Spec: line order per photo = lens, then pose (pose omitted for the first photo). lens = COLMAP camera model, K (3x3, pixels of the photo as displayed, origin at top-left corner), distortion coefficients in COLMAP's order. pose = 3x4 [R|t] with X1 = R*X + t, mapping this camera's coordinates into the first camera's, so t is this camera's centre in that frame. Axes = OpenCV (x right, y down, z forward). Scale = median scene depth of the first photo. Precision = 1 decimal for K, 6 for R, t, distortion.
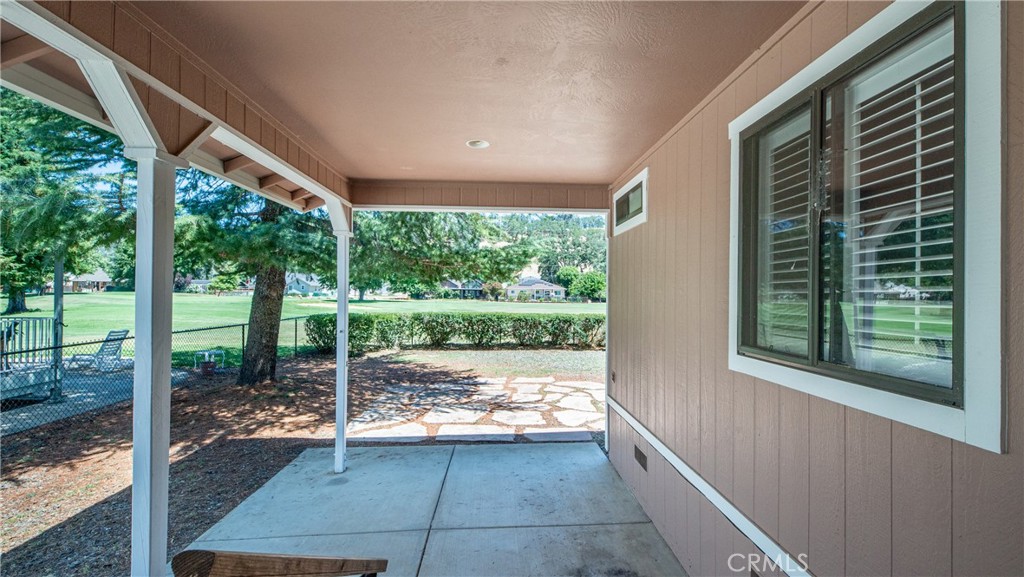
lens RADIAL K [[462.5, 0, 522.0], [0, 462.5, 299.2], [0, 0, 1]] dist [0.009610, -0.004968]
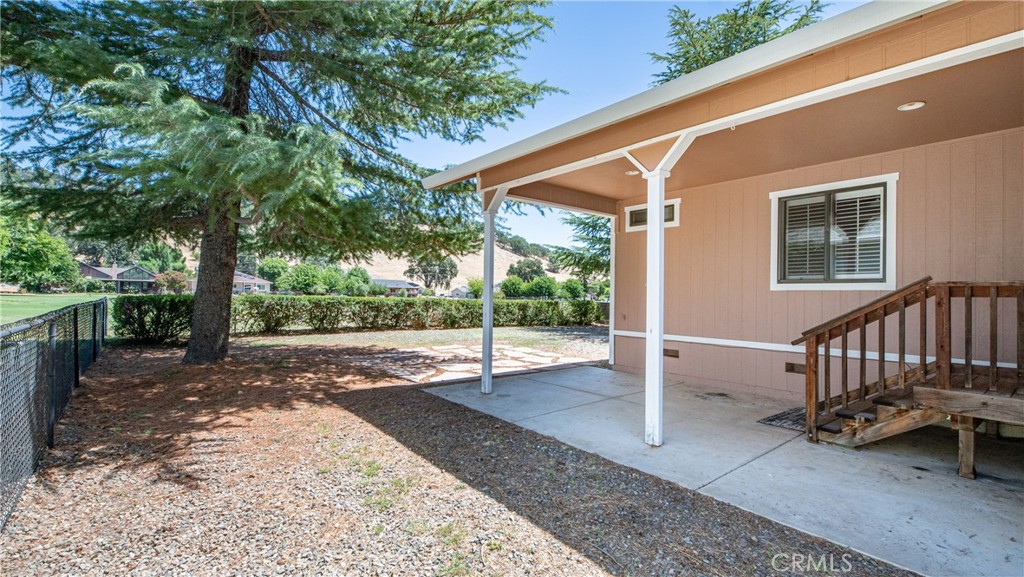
lens RADIAL K [[462.5, 0, 517.2], [0, 462.5, 292.4], [0, 0, 1]] dist [0.009610, -0.004968]
pose [[0.809646, 0.008277, 0.586861, -0.329540], [-0.002724, 0.999943, -0.010345, 0.029318], [-0.586913, 0.006778, 0.809622, -0.034711]]
